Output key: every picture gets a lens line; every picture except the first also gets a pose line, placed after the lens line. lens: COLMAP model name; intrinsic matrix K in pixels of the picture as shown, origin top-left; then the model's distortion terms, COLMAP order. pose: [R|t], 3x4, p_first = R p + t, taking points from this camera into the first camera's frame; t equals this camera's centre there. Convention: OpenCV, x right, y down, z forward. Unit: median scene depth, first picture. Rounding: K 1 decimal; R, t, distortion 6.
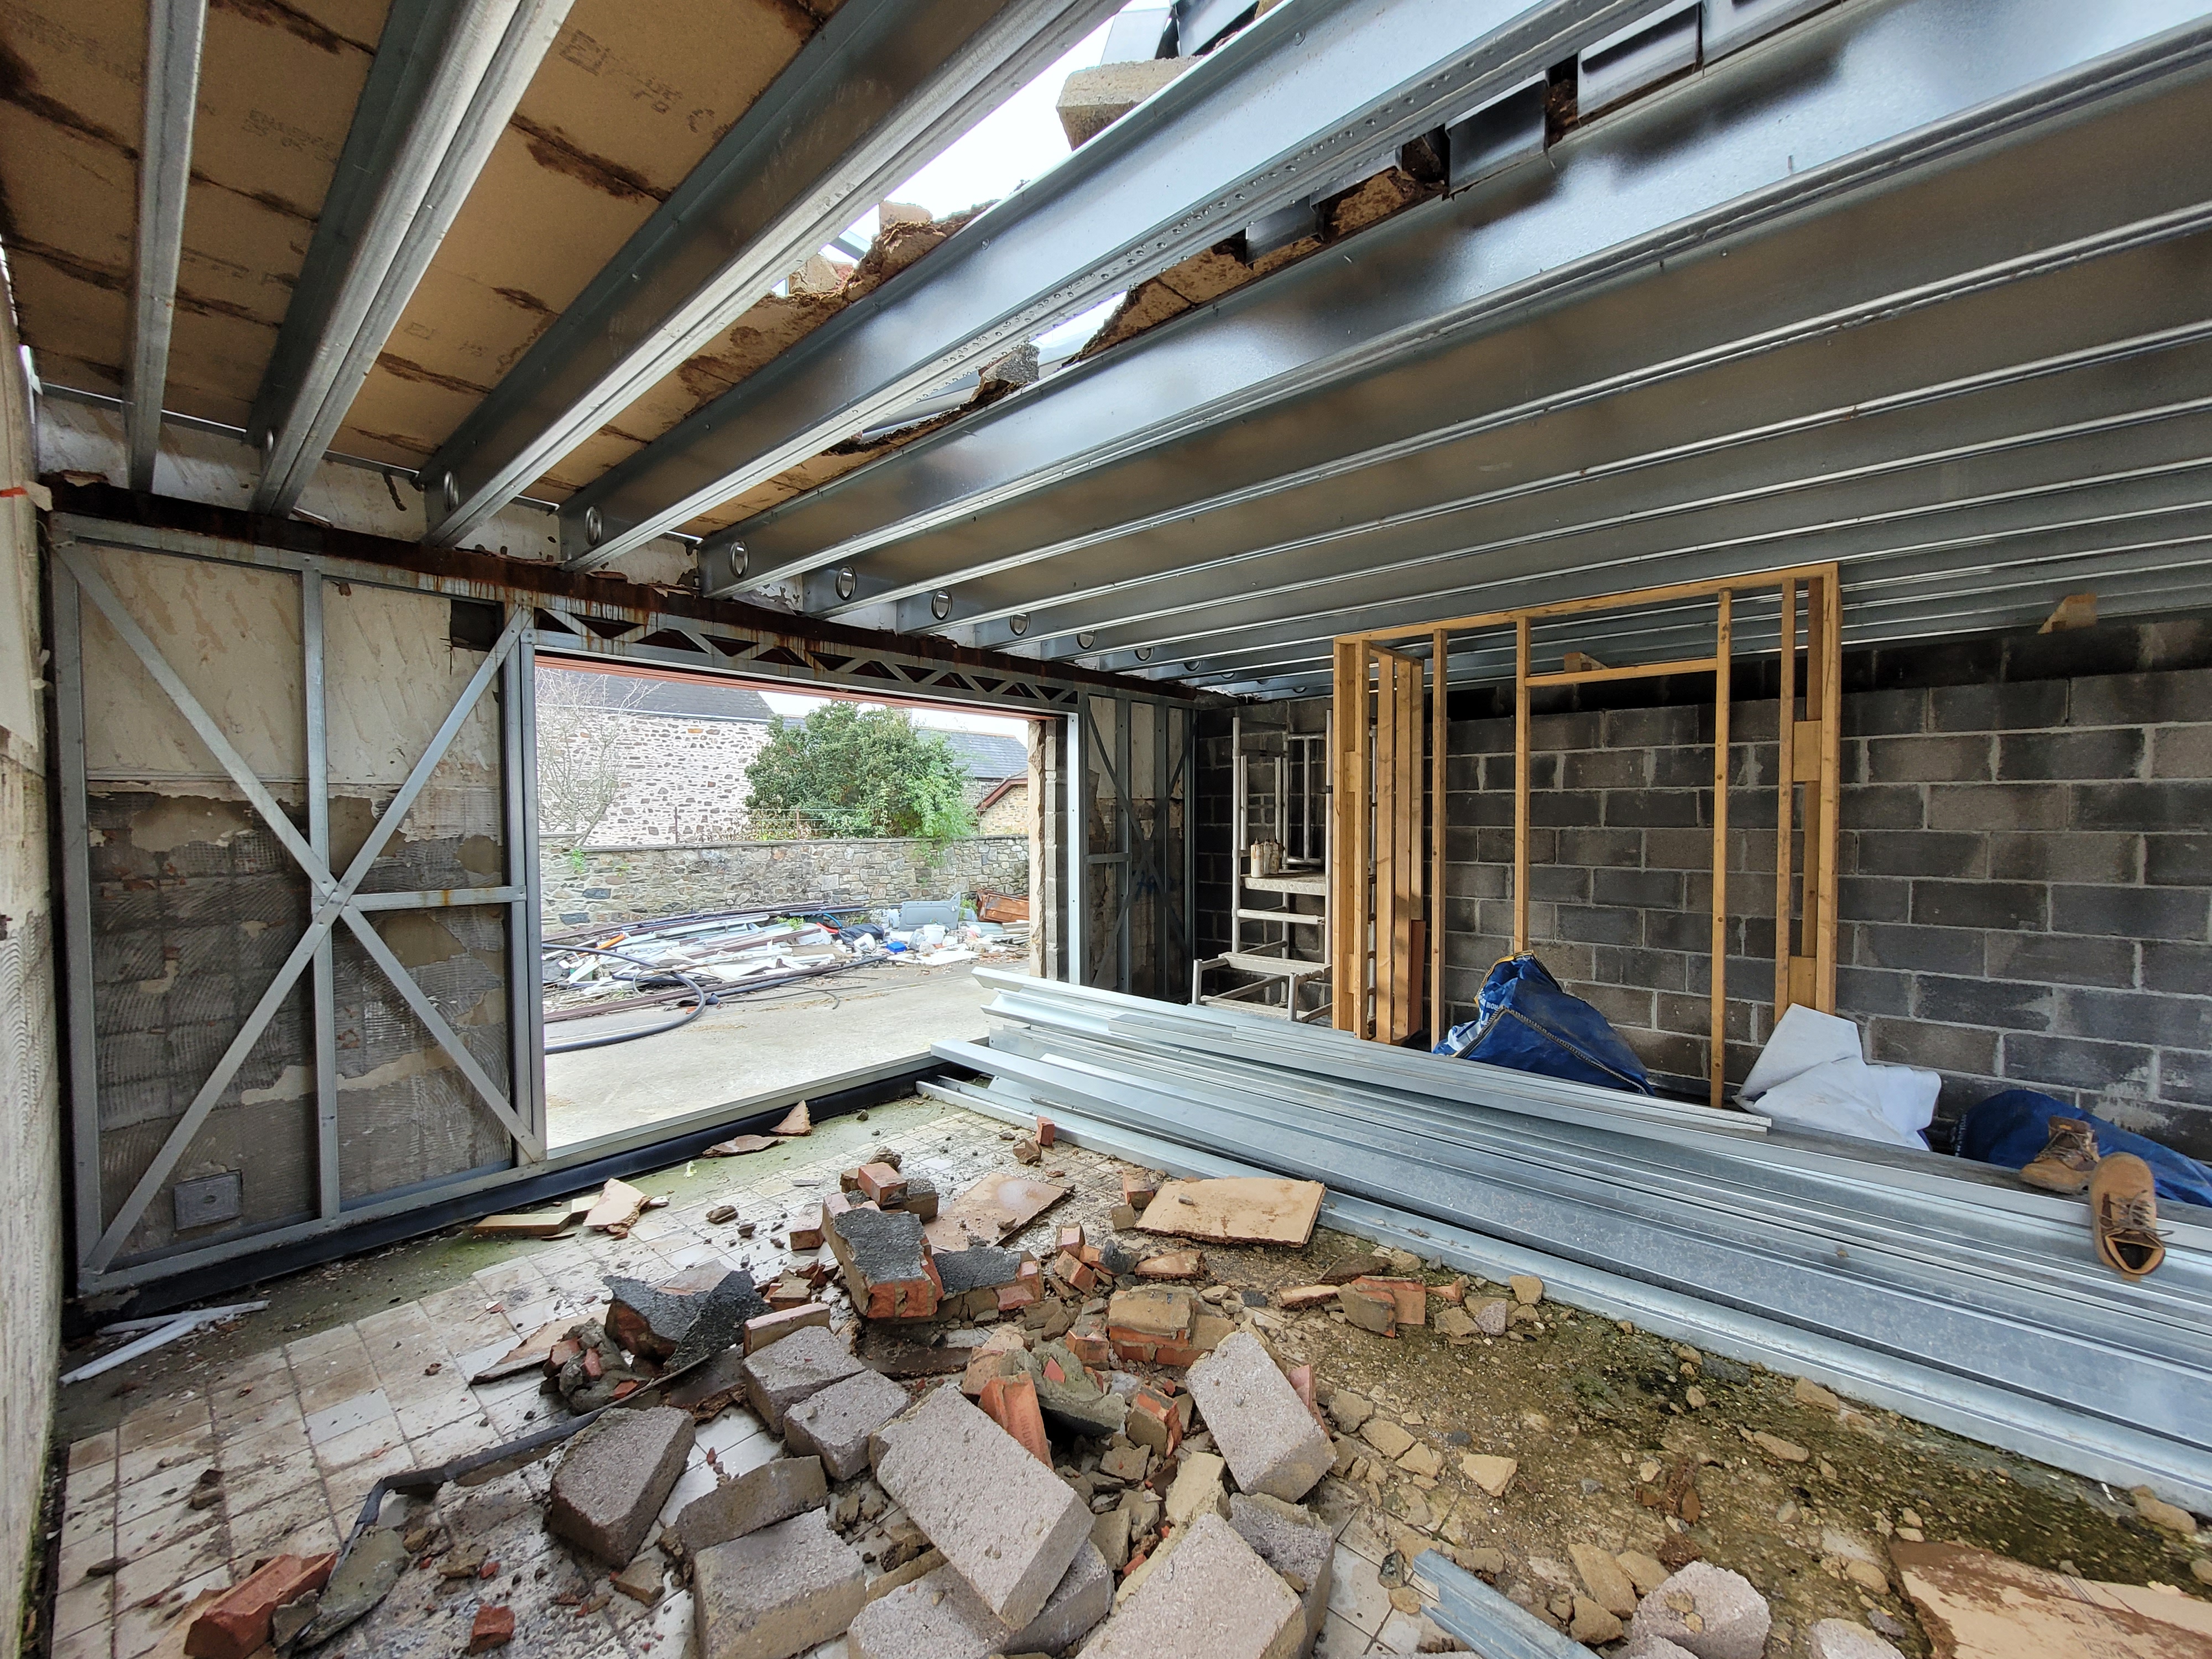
lens RADIAL K [[865.1, 0, 1111.8], [0, 865.1, 842.0], [0, 0, 1]] dist [-0.001031, 0.002622]
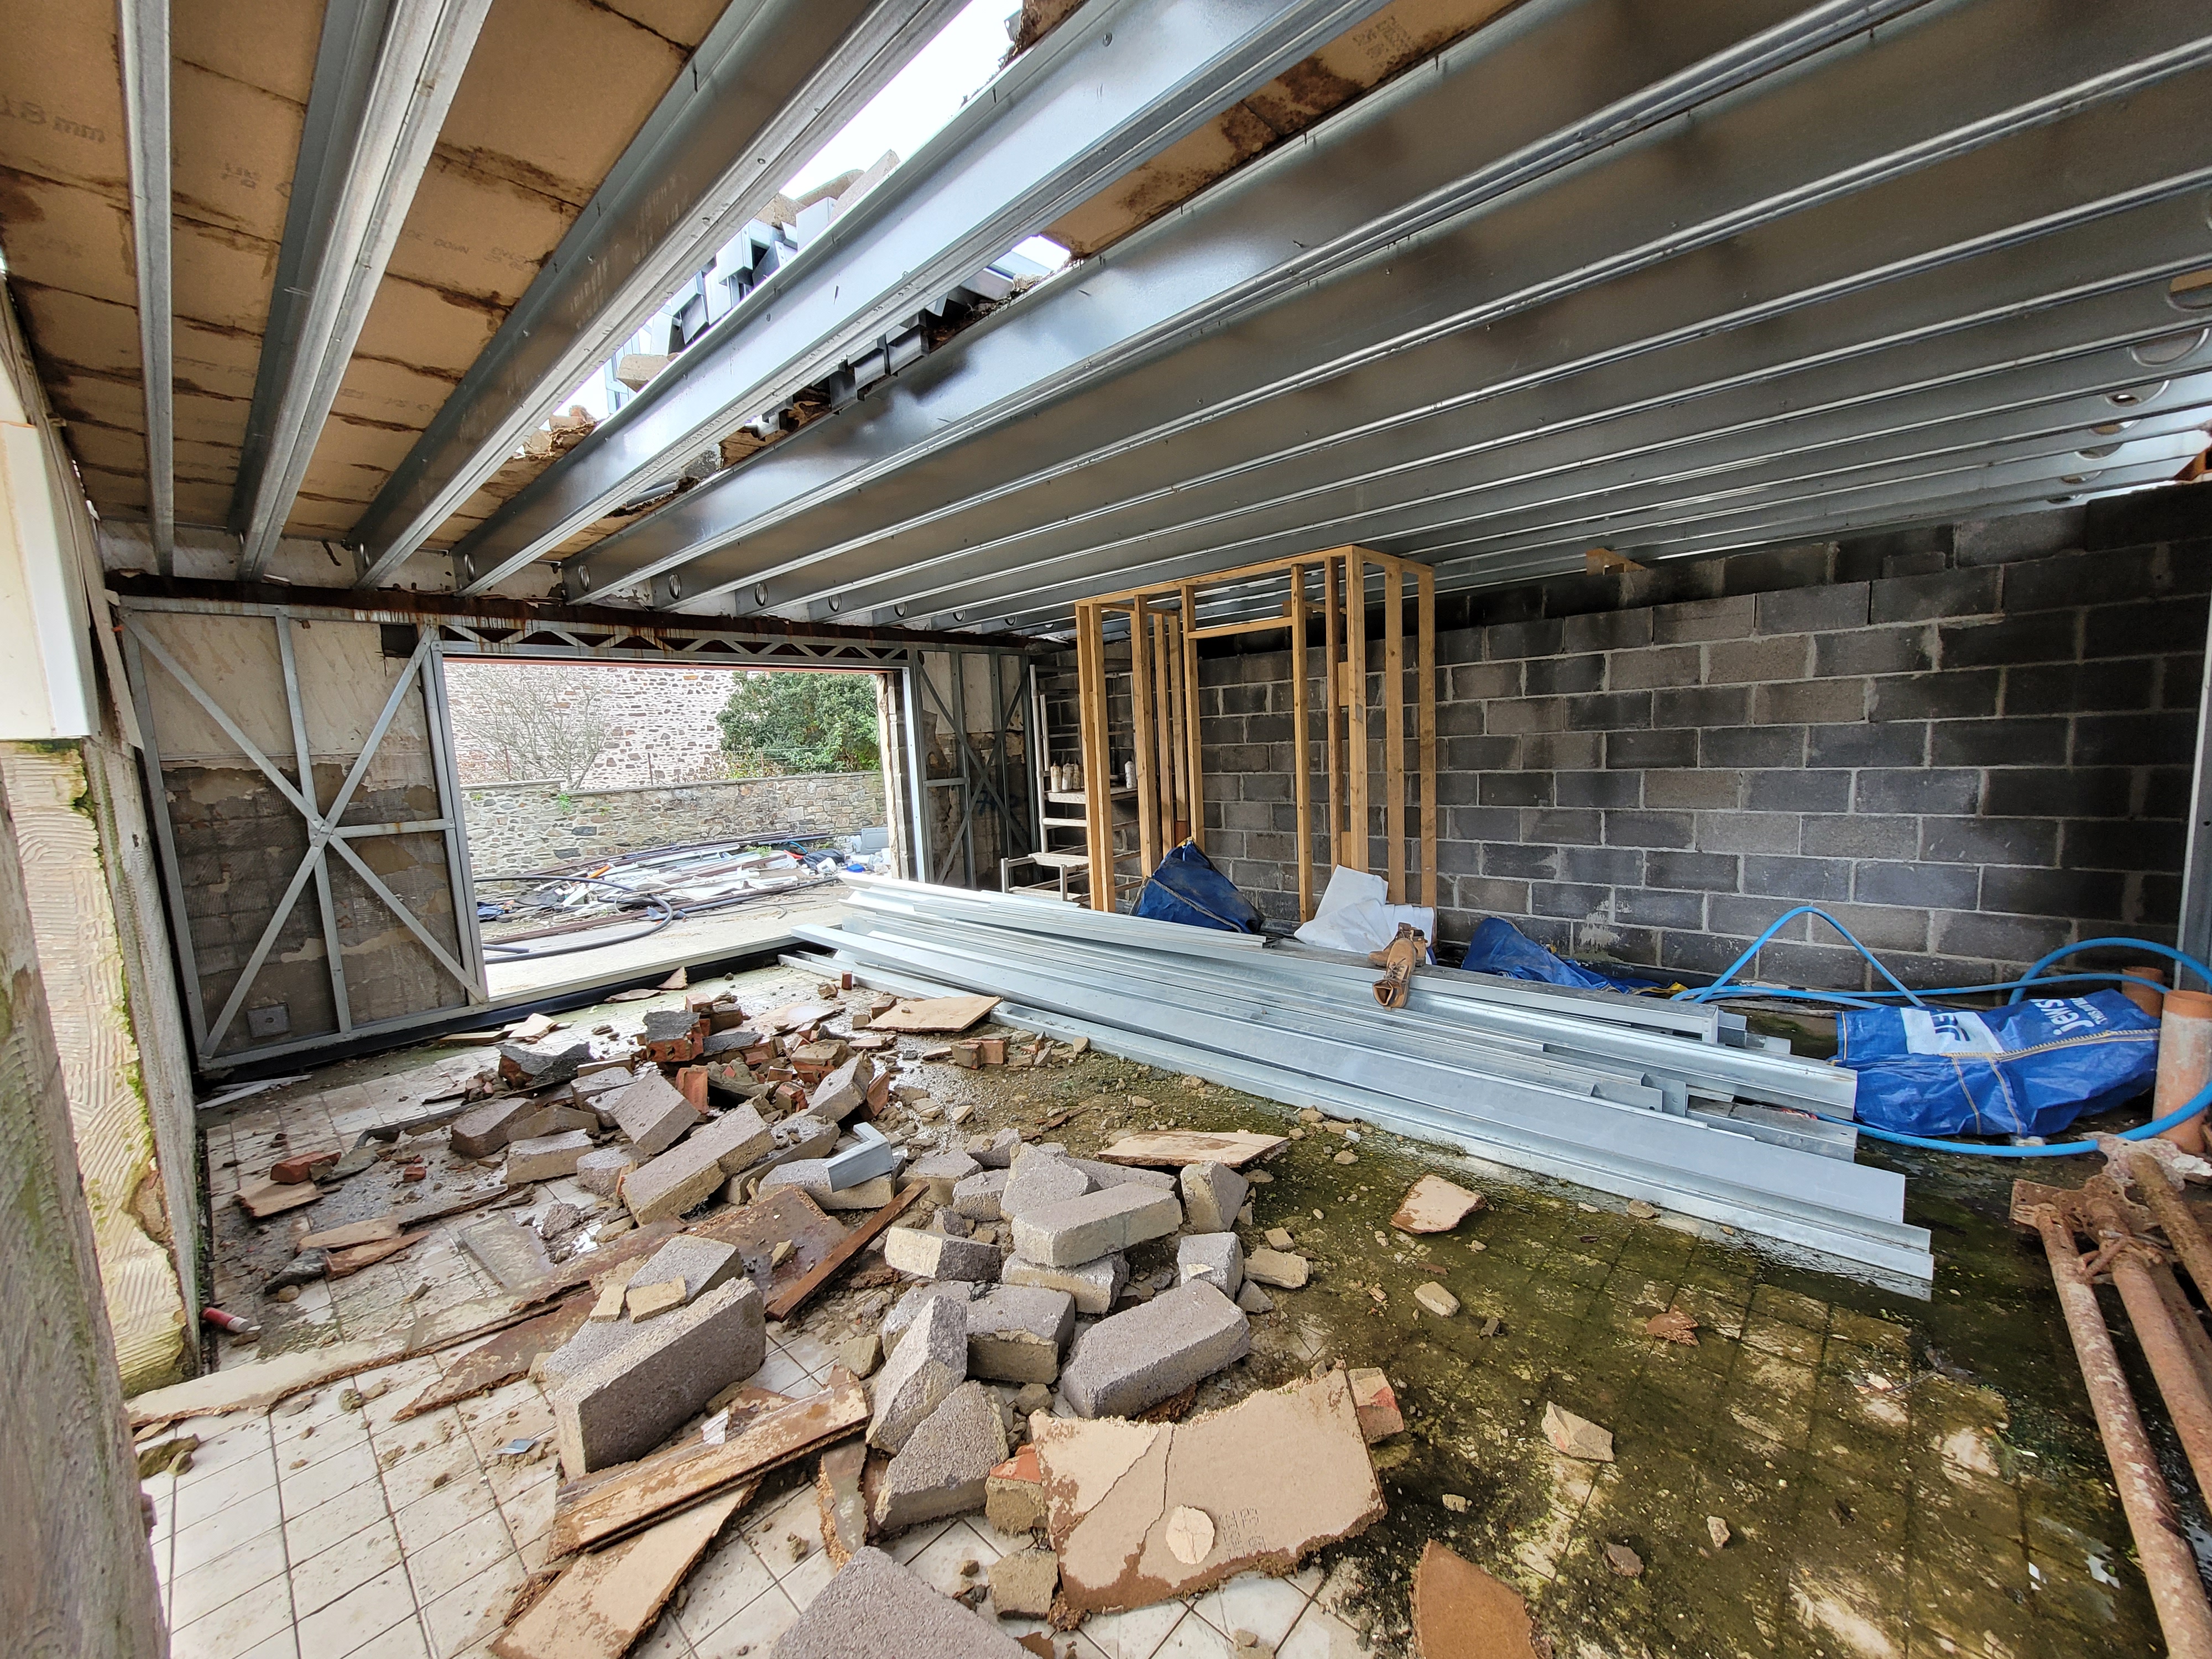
lens RADIAL K [[865.1, 0, 1111.8], [0, 865.1, 842.0], [0, 0, 1]] dist [-0.001031, 0.002622]
pose [[0.998518, -0.040706, -0.036121, 0.459677], [0.043730, 0.995222, 0.087294, 0.010385], [0.032395, -0.088745, 0.995527, -0.403968]]
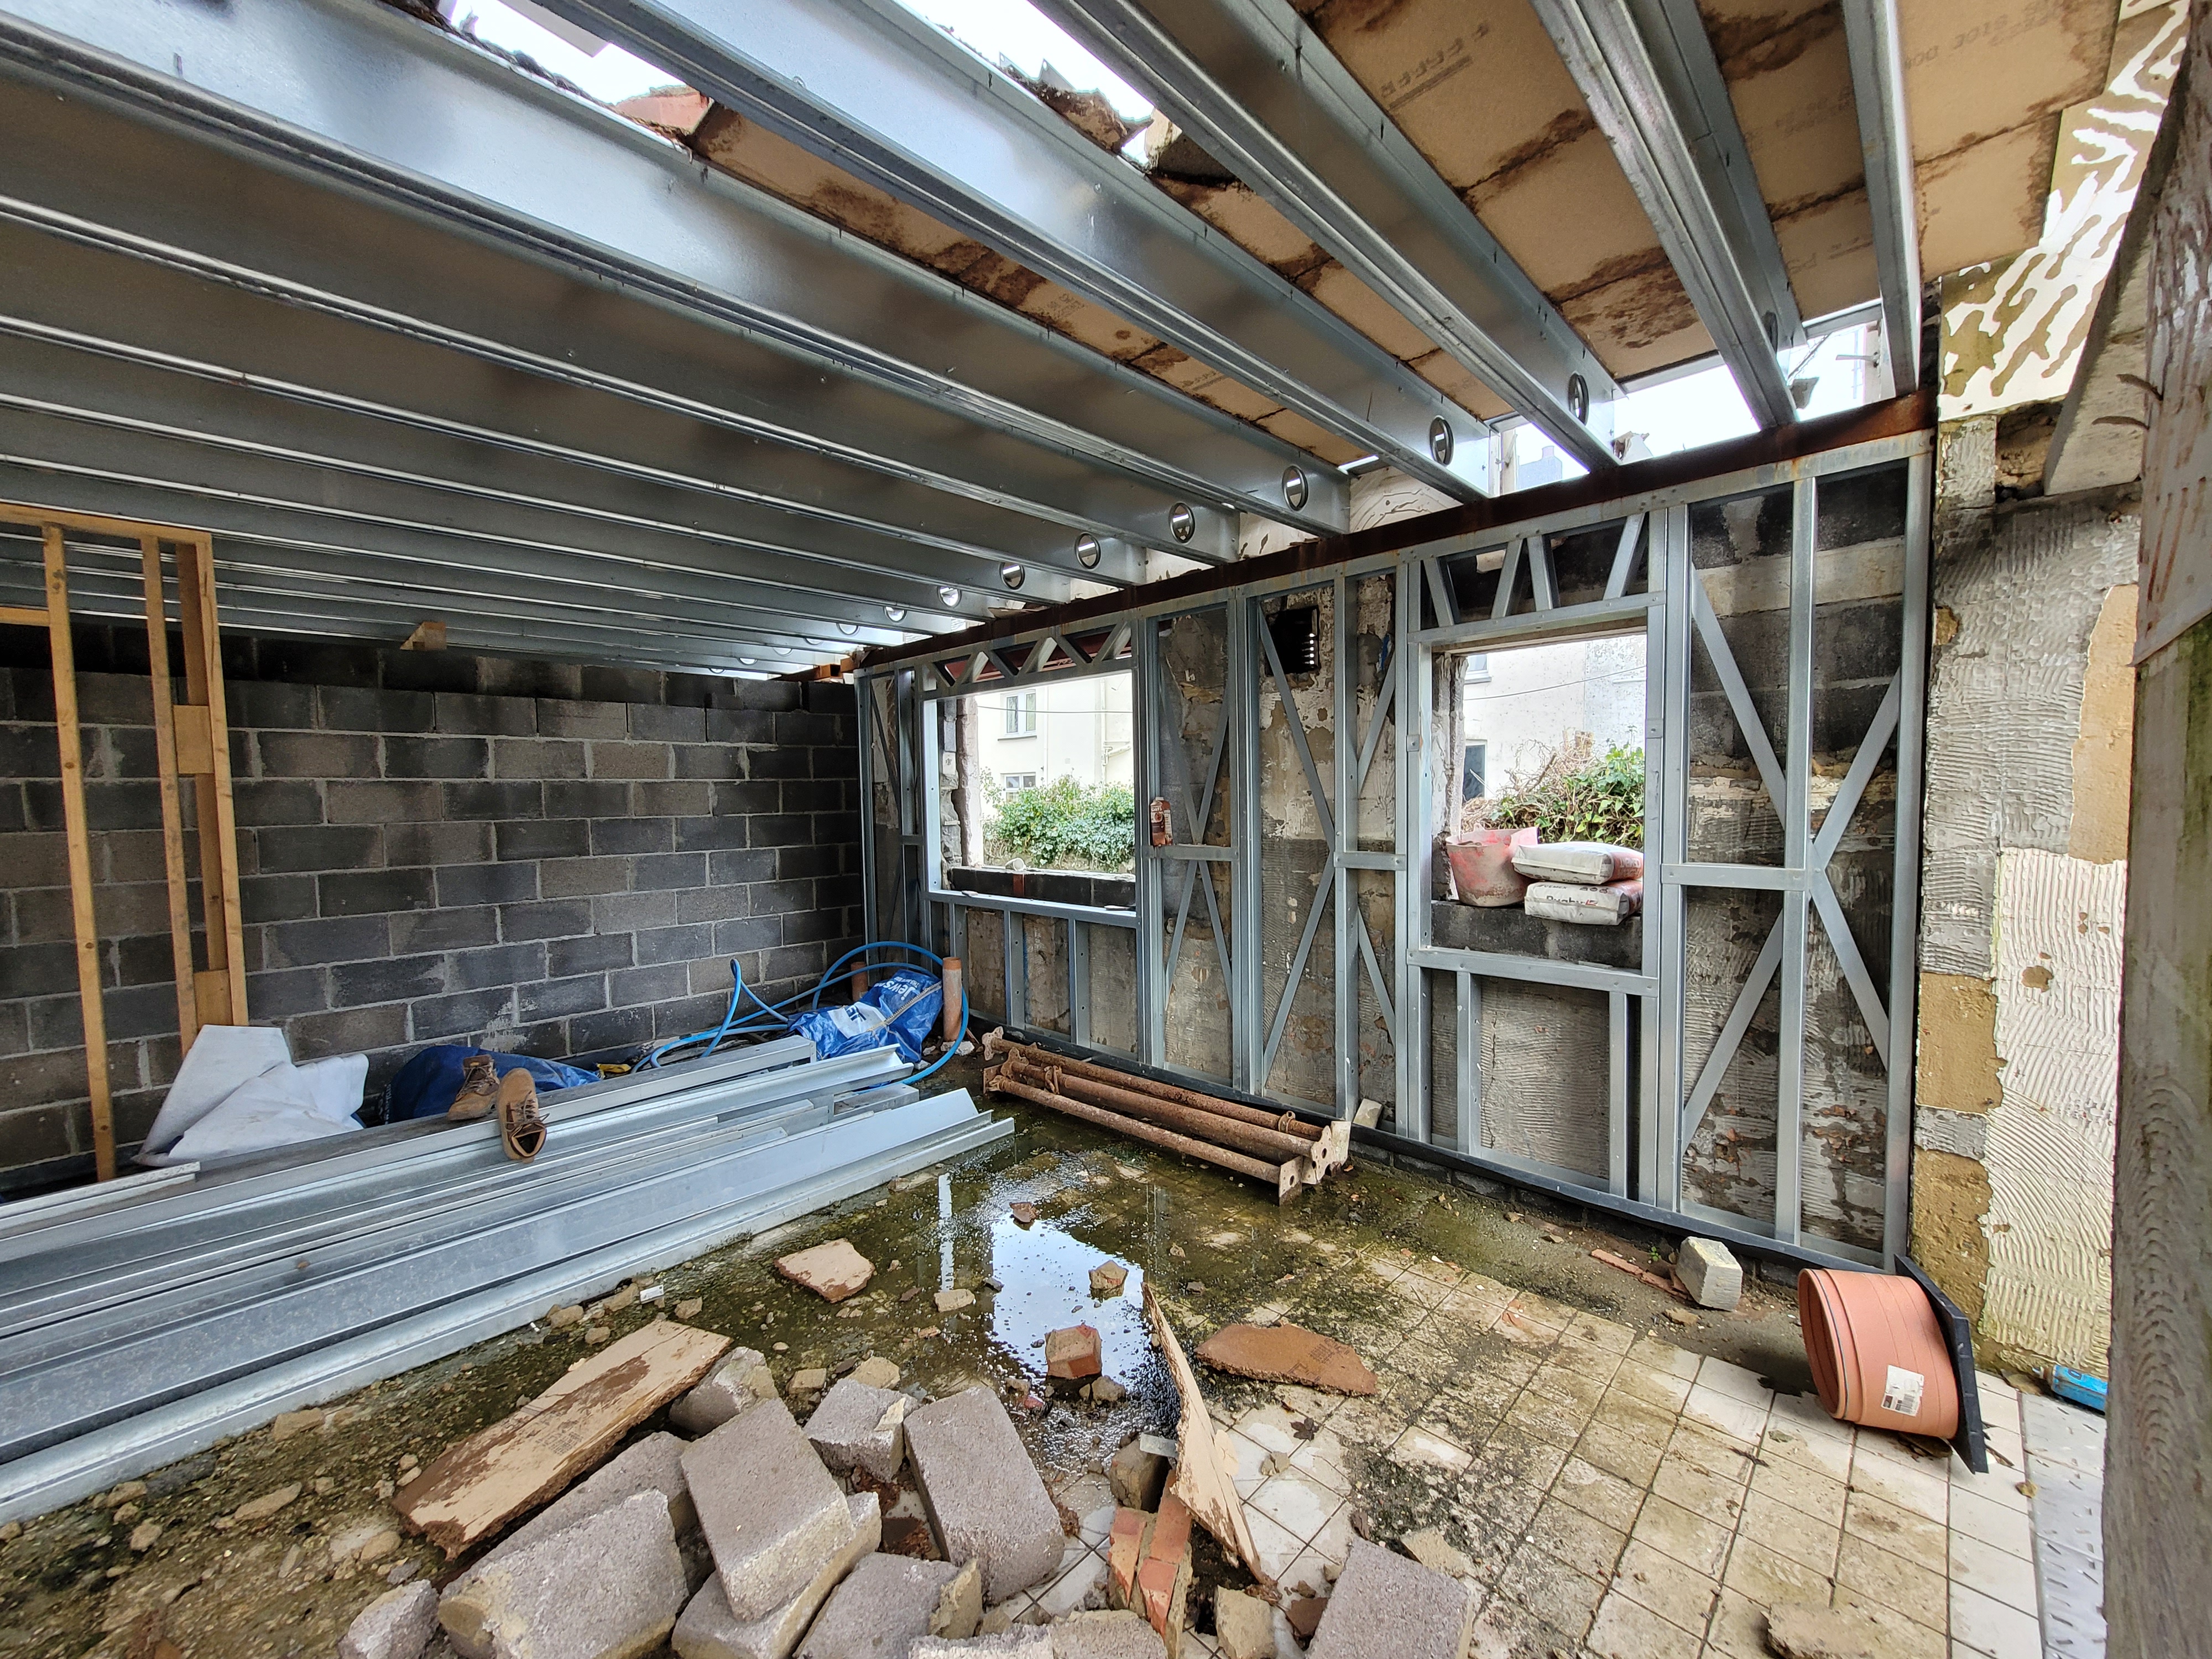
lens RADIAL K [[865.1, 0, 1111.8], [0, 865.1, 842.0], [0, 0, 1]] dist [-0.001031, 0.002622]
pose [[0.057309, -0.052494, 0.996975, -0.030957], [0.048987, 0.997562, 0.049709, 0.001412], [-0.997154, 0.045990, 0.059740, 0.017088]]
